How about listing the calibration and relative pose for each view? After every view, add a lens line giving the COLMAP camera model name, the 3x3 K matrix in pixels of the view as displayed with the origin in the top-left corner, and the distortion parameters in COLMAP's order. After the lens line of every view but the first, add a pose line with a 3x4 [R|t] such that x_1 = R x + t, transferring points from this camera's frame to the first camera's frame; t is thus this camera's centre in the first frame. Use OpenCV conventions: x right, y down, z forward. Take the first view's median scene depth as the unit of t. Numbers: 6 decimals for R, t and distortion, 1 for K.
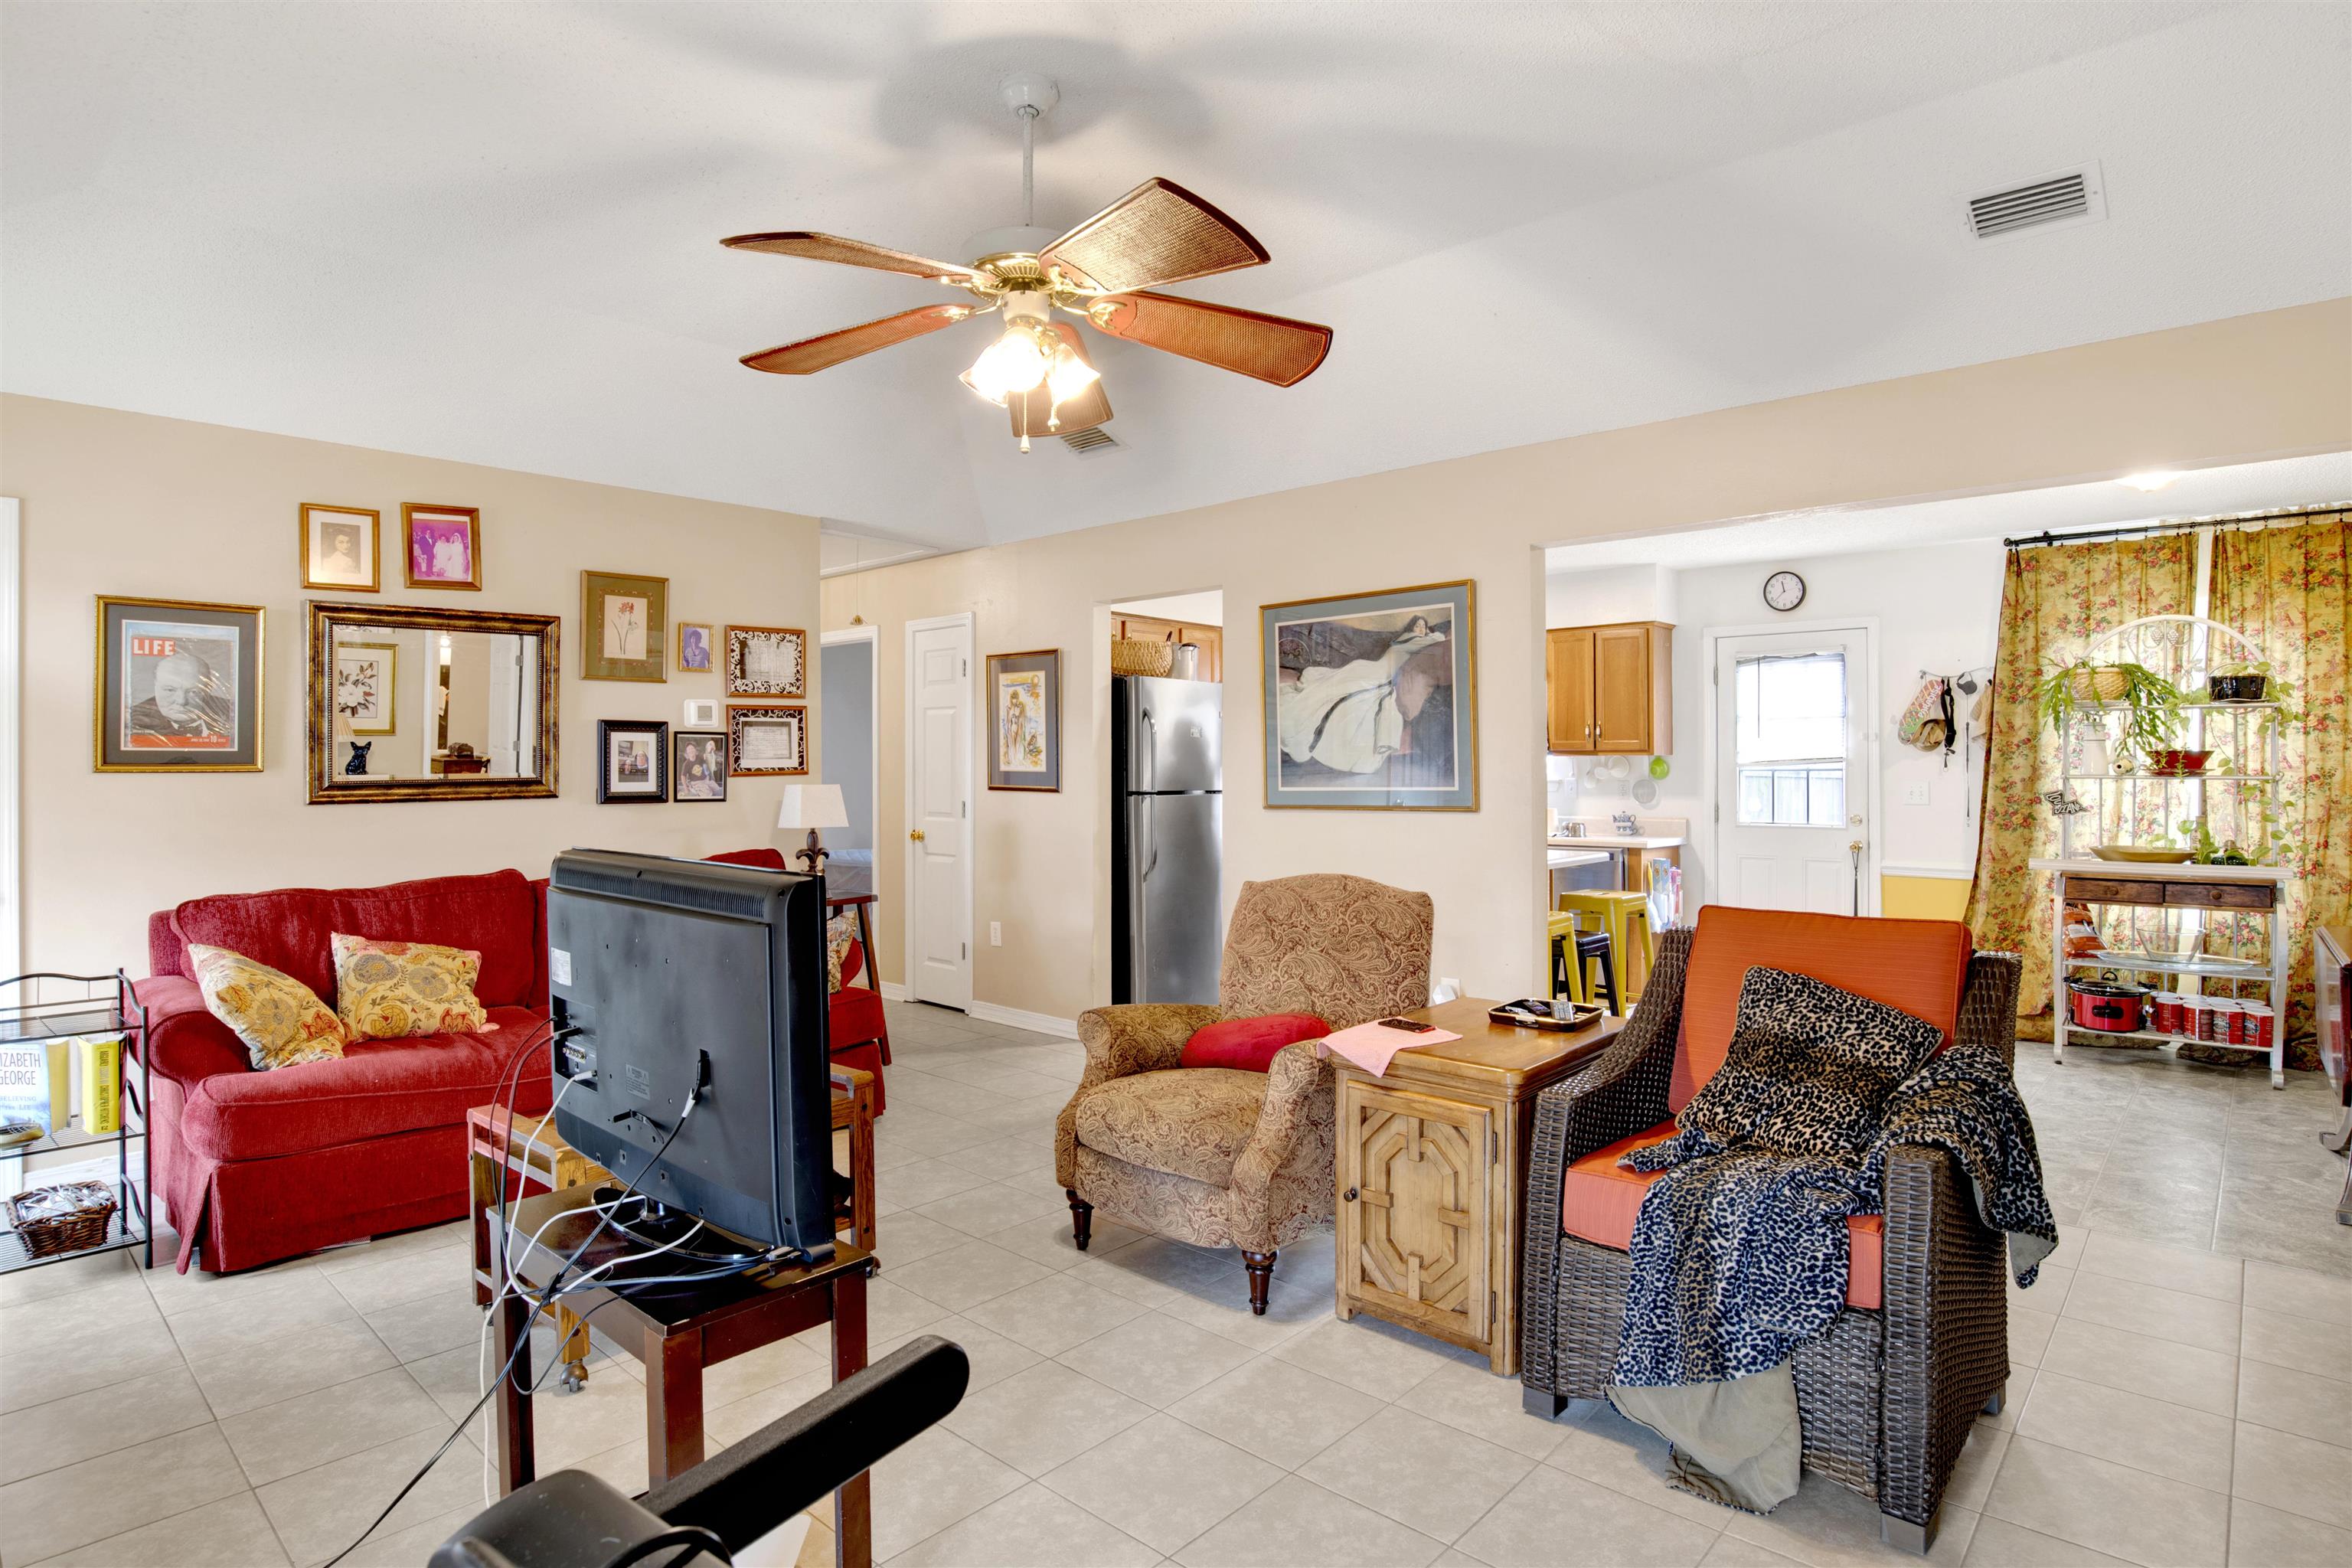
lens RADIAL K [[1255.3, 0, 1179.3], [0, 1255.3, 754.1], [0, 0, 1]] dist [-0.069835, 0.021802]
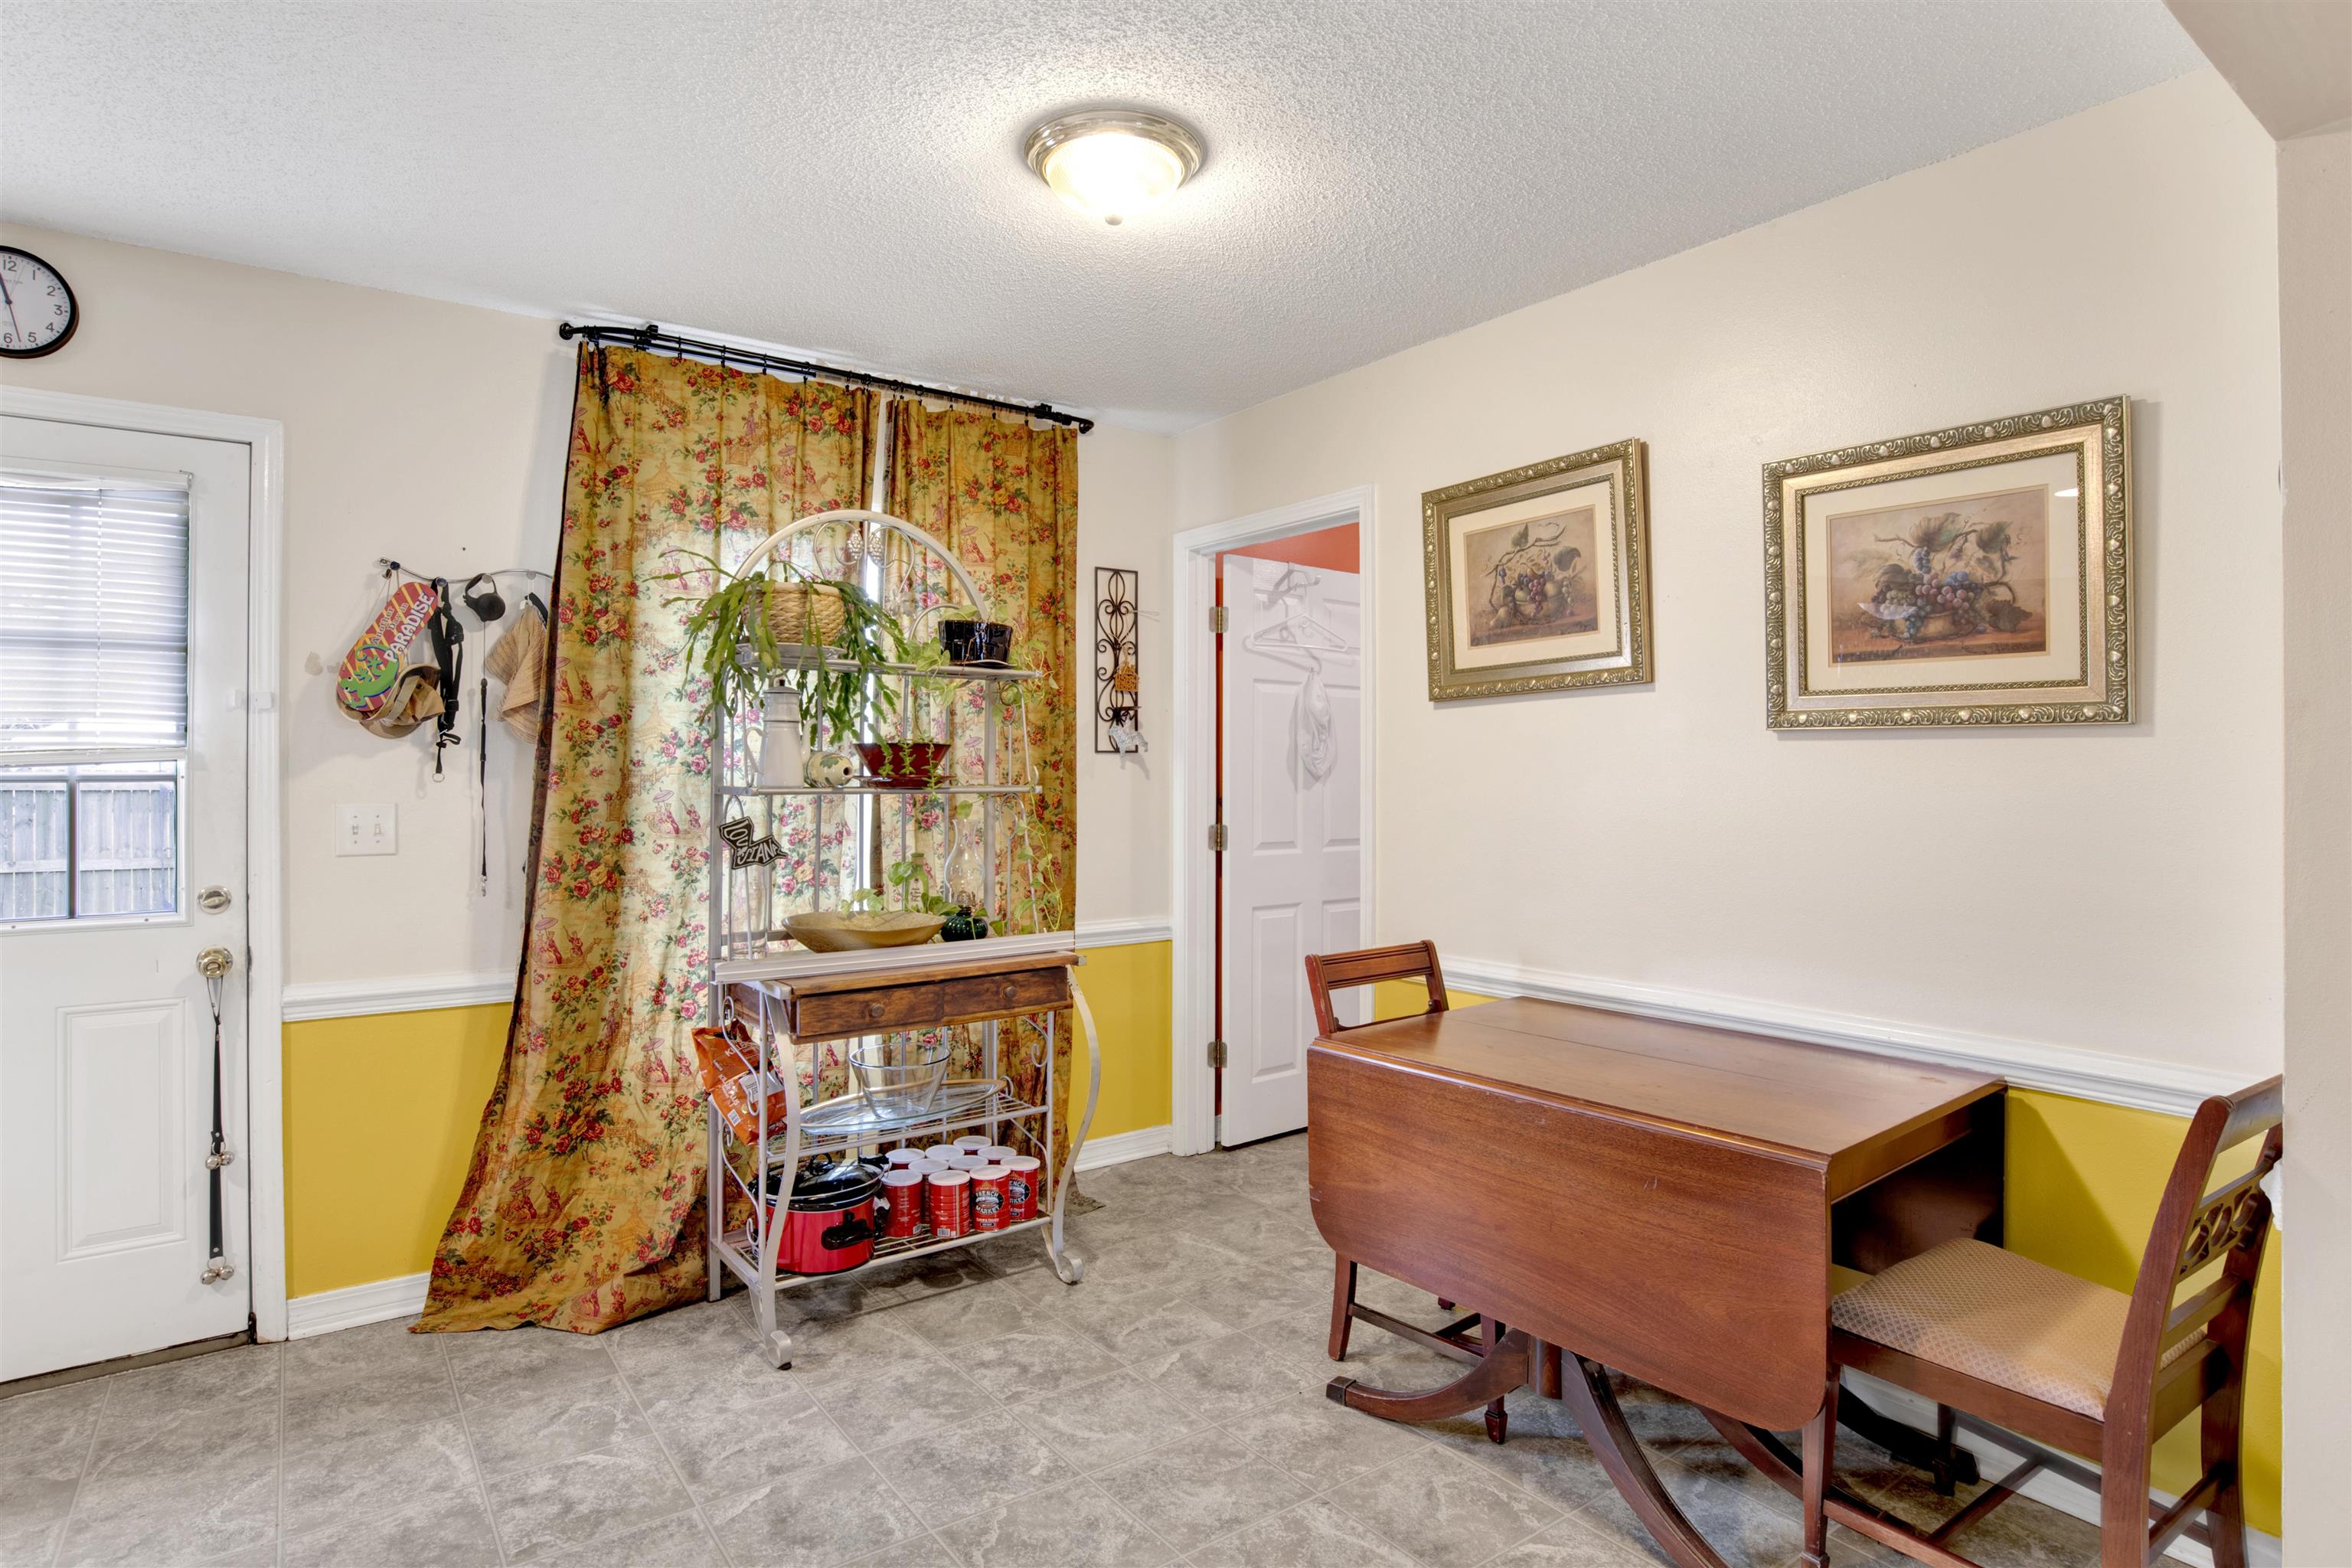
lens RADIAL K [[1250.1, 0, 1182.4], [0, 1250.1, 767.4], [0, 0, 1]] dist [-0.069809, 0.026998]
pose [[0.187501, 0.003694, 0.982257, 0.246380], [-0.009809, 0.999950, -0.001888, 0.007803], [-0.982215, -0.009281, 0.187528, 0.706910]]
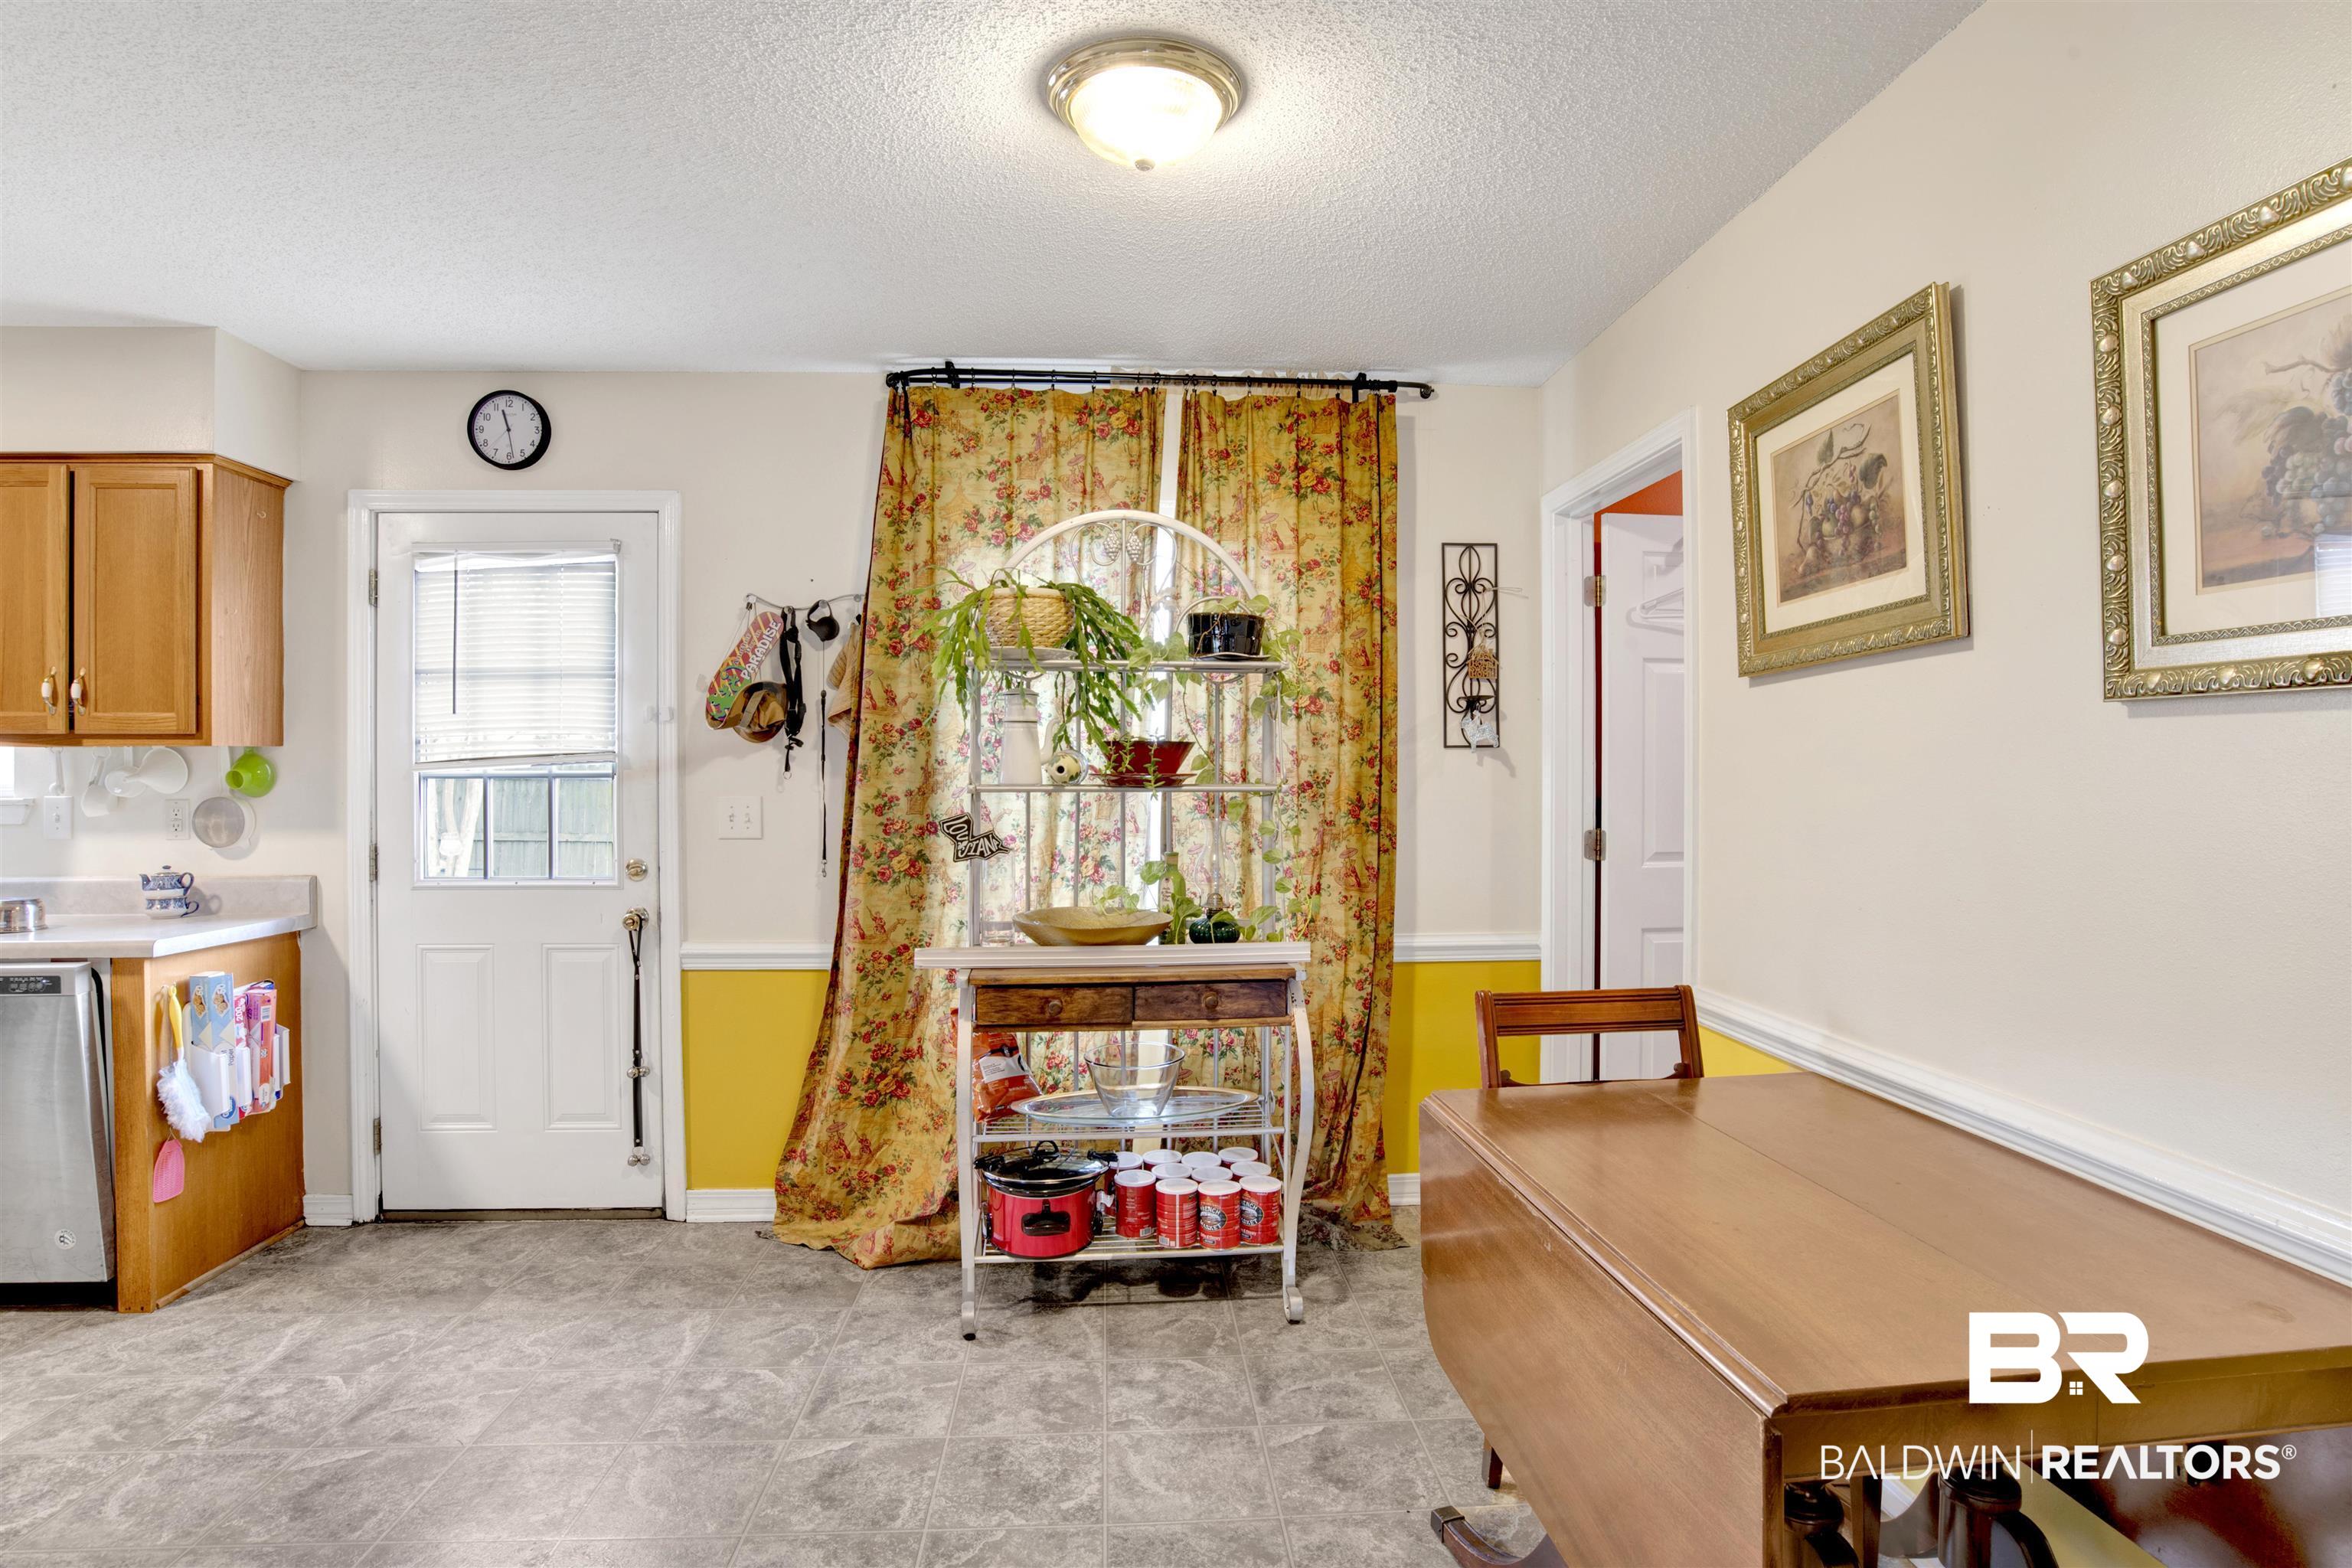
lens RADIAL K [[1236.0, 0, 1200.3], [0, 1236.0, 773.7], [0, 0, 1]] dist [-0.073924, 0.025590]
pose [[0.684223, -0.003780, 0.729263, 0.389096], [-0.005520, 0.999931, 0.010363, 0.005934], [-0.729252, -0.011116, 0.684155, 0.540544]]
